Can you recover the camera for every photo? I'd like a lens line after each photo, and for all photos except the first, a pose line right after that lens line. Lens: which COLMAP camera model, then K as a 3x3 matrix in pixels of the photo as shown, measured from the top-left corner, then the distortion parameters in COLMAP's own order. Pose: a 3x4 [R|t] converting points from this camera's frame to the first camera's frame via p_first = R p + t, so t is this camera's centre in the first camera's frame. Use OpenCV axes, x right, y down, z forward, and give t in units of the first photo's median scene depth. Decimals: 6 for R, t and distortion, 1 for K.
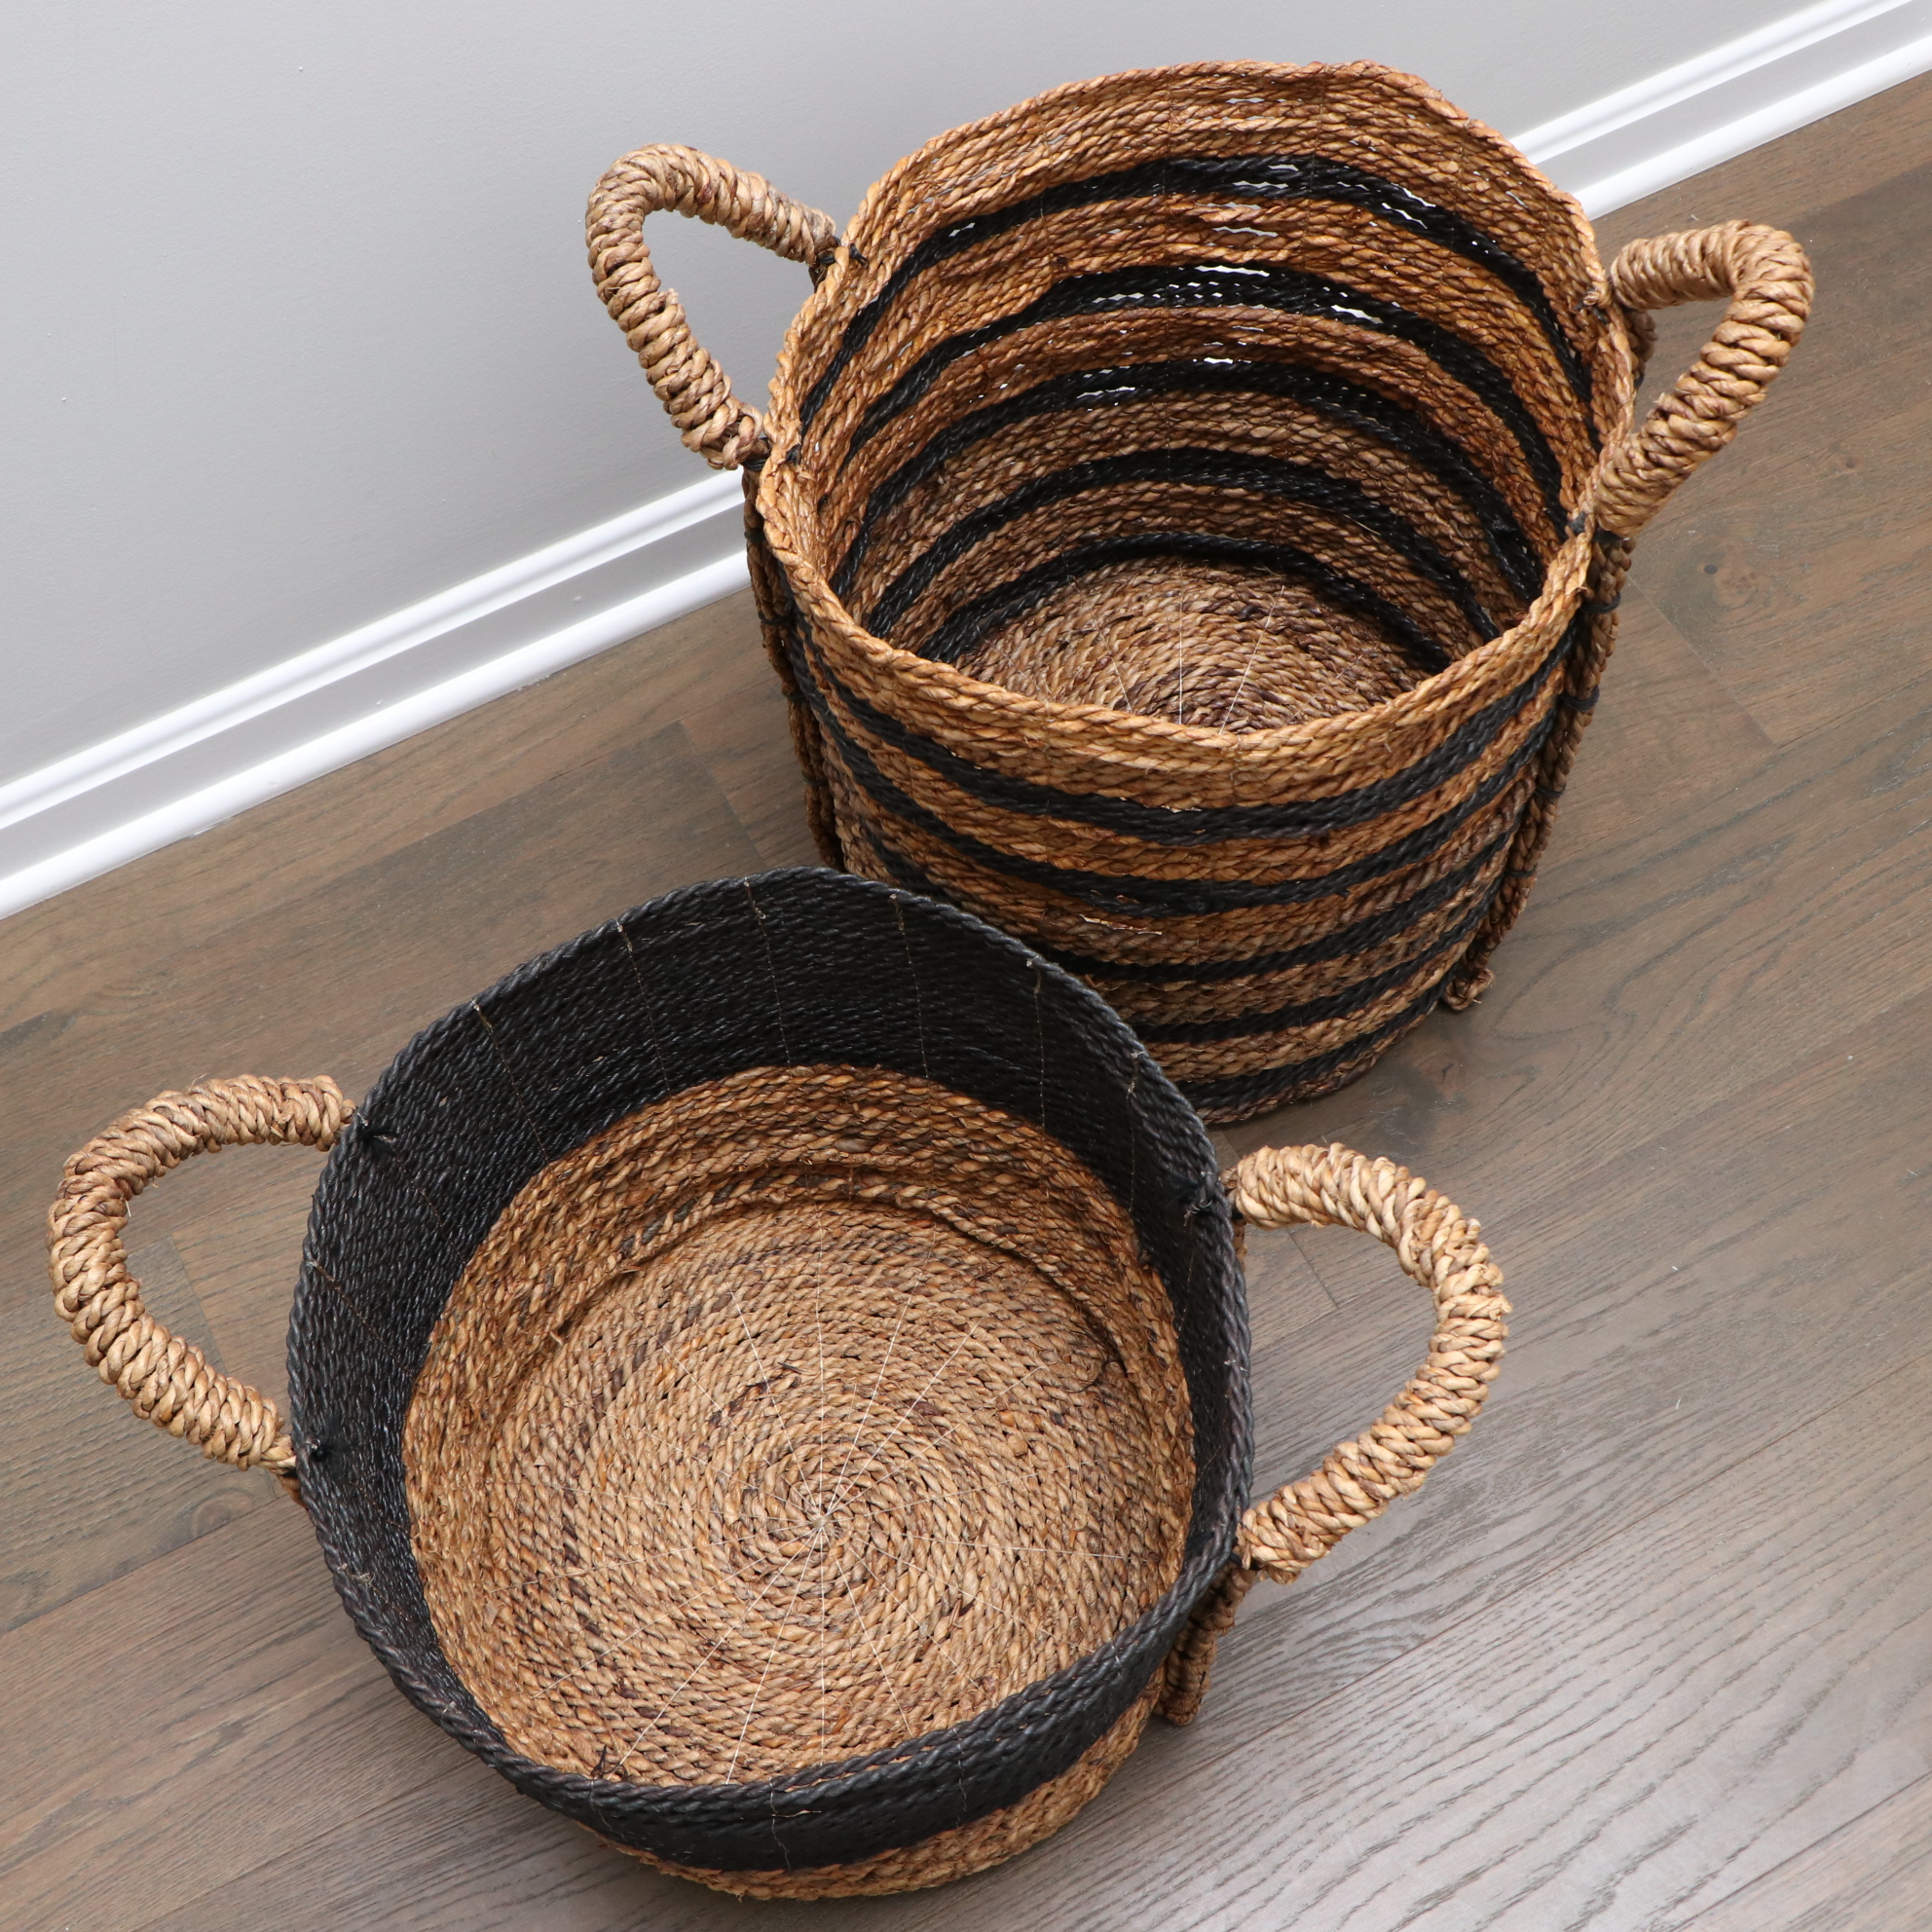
lens RADIAL K [[2512.5, 0, 966.0], [0, 2512.5, 966.0], [0, 0, 1]] dist [-0.105718, 0.018693]
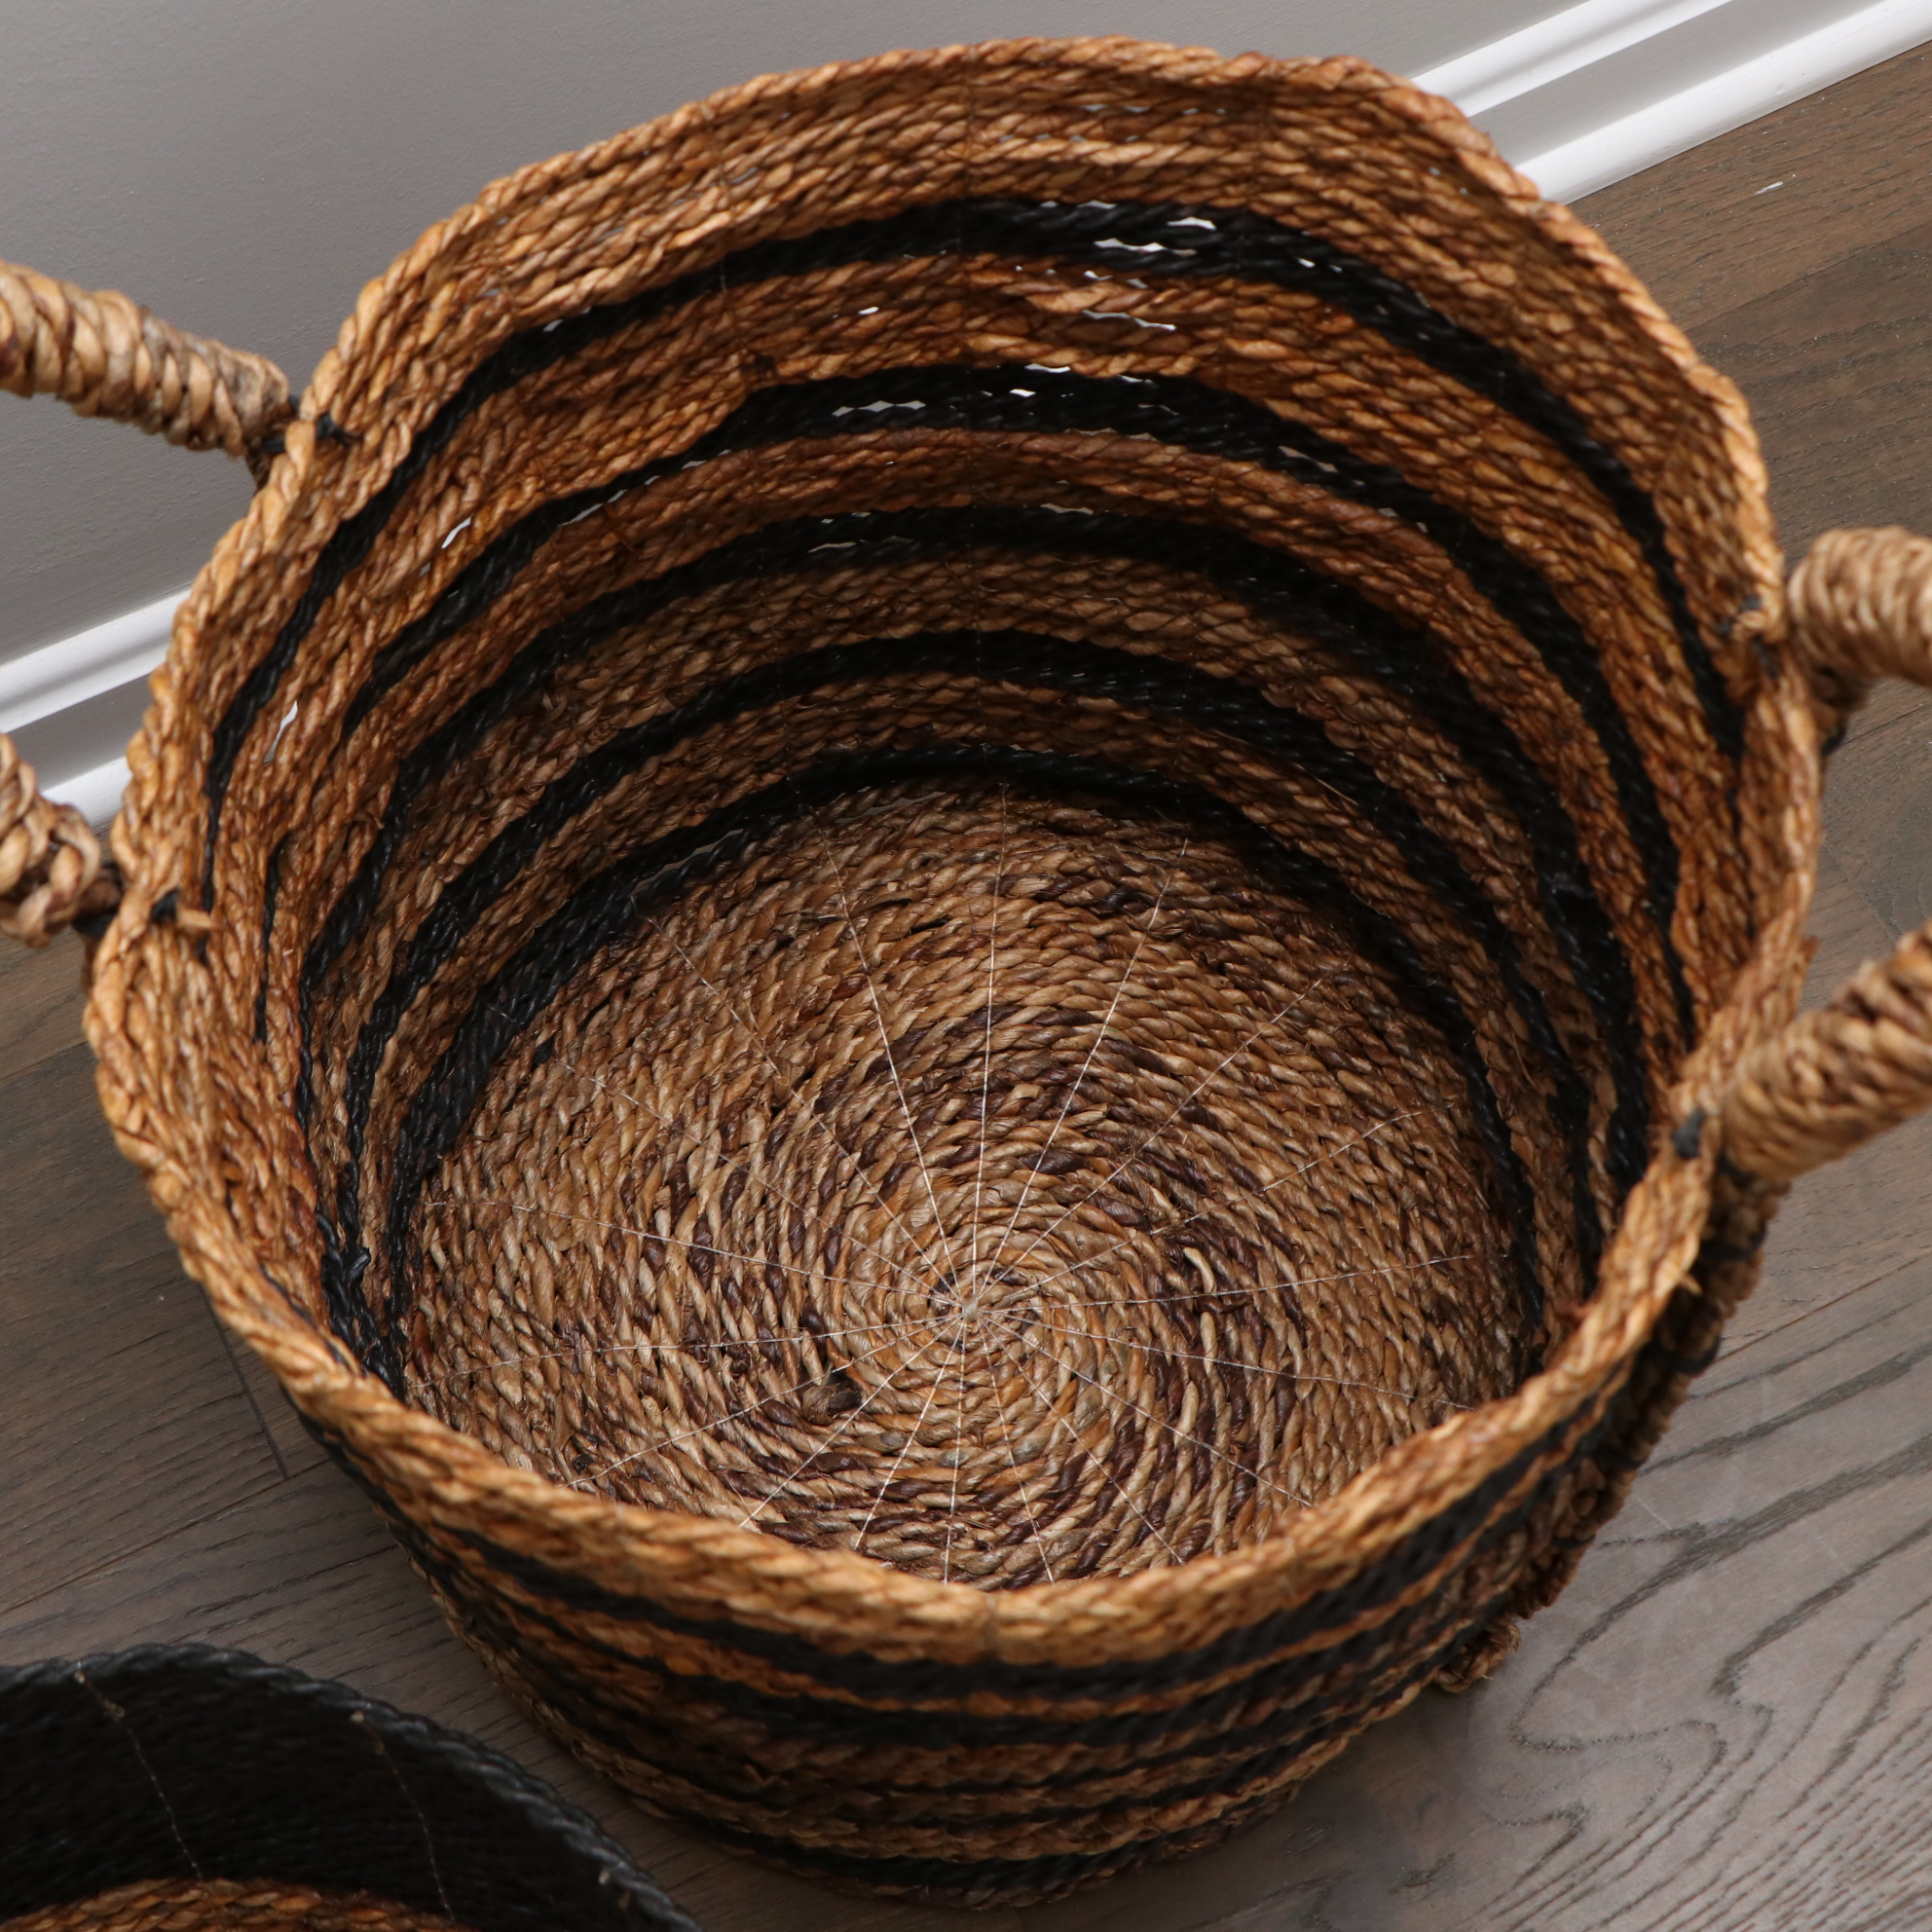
lens RADIAL K [[3773.5, 0, 966.0], [0, 3773.5, 966.0], [0, 0, 1]] dist [0.037558, 0.028343]
pose [[0.998701, 0.033904, 0.038039, 0.056110], [-0.036813, 0.996229, 0.078563, -0.224763], [-0.035232, -0.079861, 0.996183, 0.196147]]
